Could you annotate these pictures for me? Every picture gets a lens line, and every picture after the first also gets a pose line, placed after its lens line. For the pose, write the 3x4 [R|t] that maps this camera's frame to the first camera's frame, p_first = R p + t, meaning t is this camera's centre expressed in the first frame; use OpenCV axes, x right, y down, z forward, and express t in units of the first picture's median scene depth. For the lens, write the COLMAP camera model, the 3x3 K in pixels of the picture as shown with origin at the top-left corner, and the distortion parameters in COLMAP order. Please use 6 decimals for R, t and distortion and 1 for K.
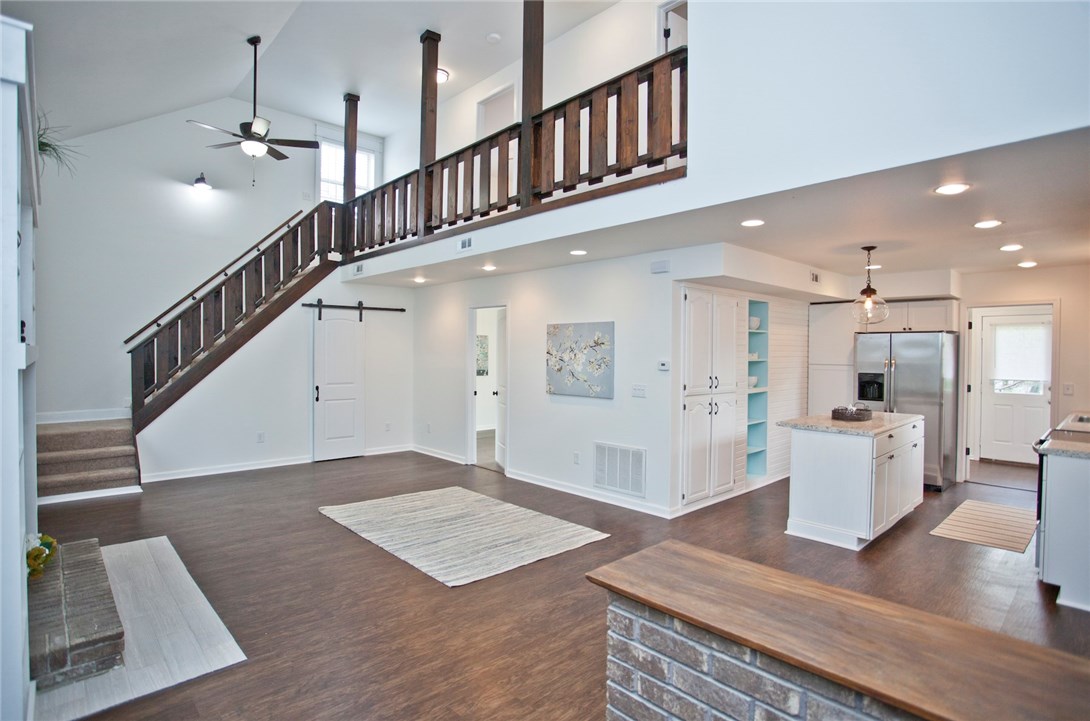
lens RADIAL K [[552.8, 0, 543.2], [0, 552.8, 358.0], [0, 0, 1]] dist [-0.074882, 0.030789]
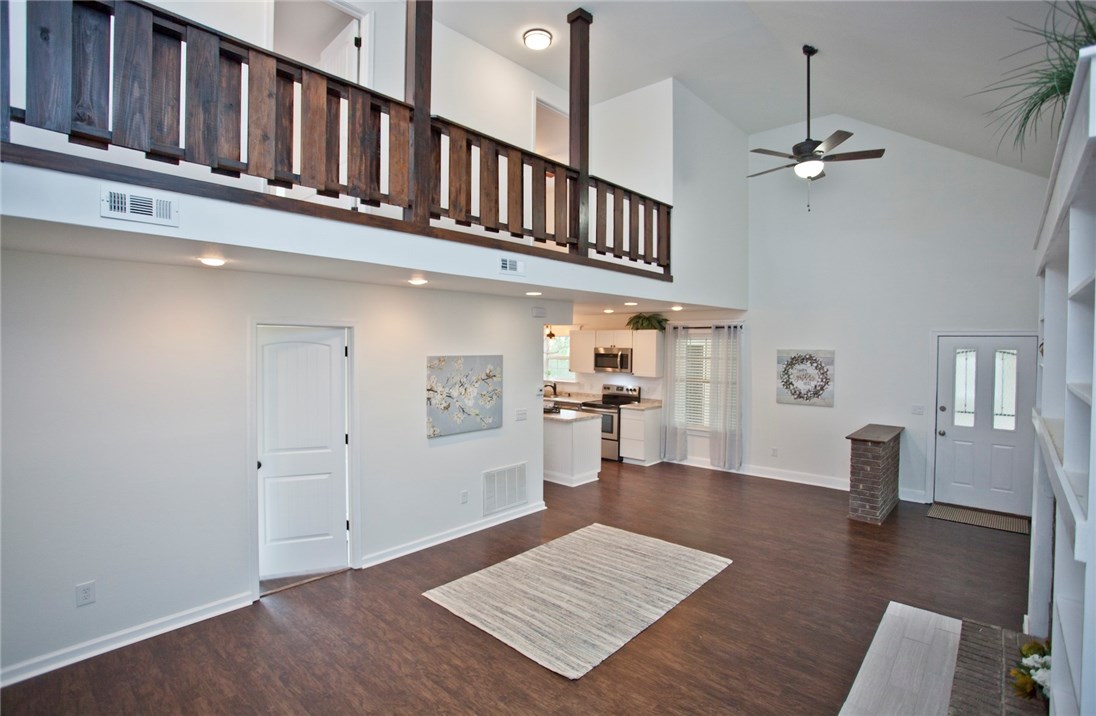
lens RADIAL K [[527.9, 0, 552.4], [0, 527.9, 351.3], [0, 0, 1]] dist [-0.076528, 0.032390]
pose [[-0.089022, -0.022415, 0.995777, -0.898811], [0.004319, 0.999729, 0.022890, -0.095920], [-0.996020, 0.006338, -0.088901, 0.981941]]
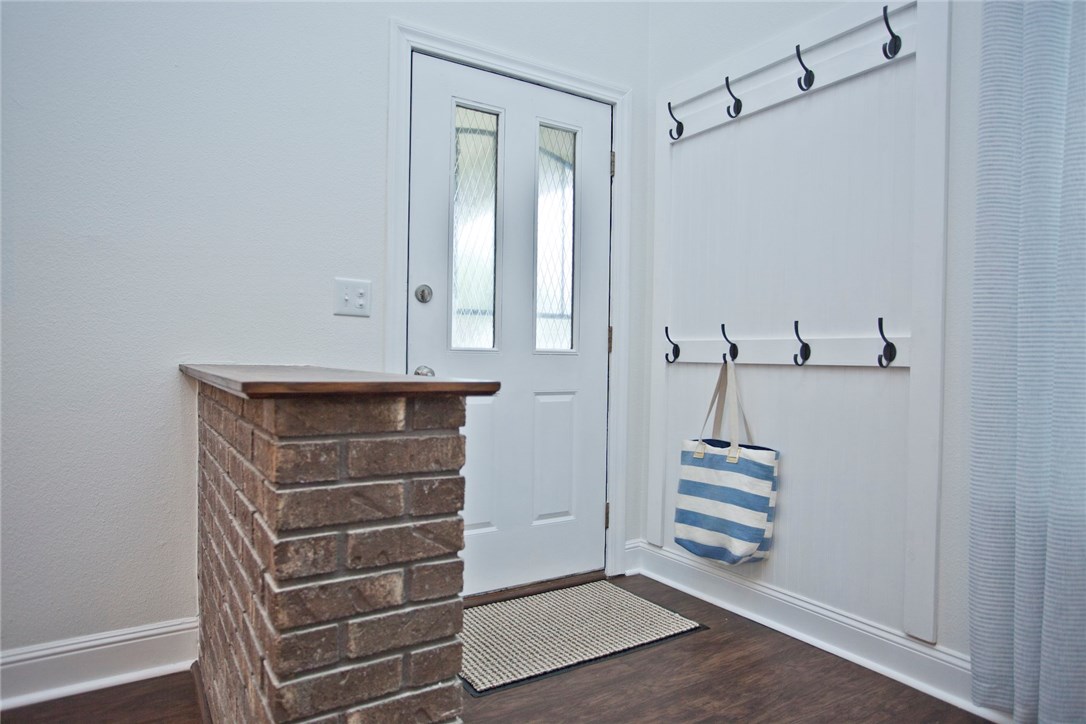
lens RADIAL K [[675.0, 0, 548.1], [0, 675.0, 363.5], [0, 0, 1]] dist [-0.031427, 0.001035]
pose [[-0.984145, -0.017869, 0.176462, -0.028395], [-0.013781, 0.999608, 0.024366, 0.091261], [-0.176828, 0.021548, -0.984006, 0.456088]]
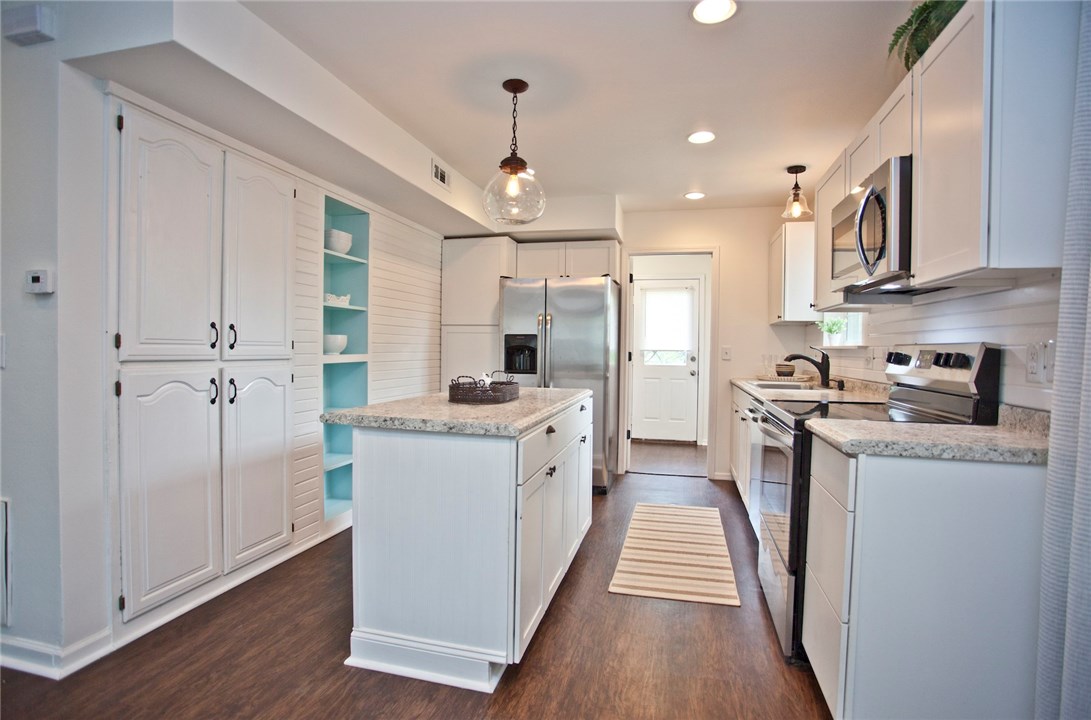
lens RADIAL K [[530.8, 0, 550.6], [0, 530.8, 358.6], [0, 0, 1]] dist [-0.071166, 0.026690]
pose [[0.830741, -0.007179, 0.556613, 0.289732], [-0.000926, 0.999898, 0.014279, 0.055984], [-0.556658, -0.012377, 0.830650, 0.459886]]
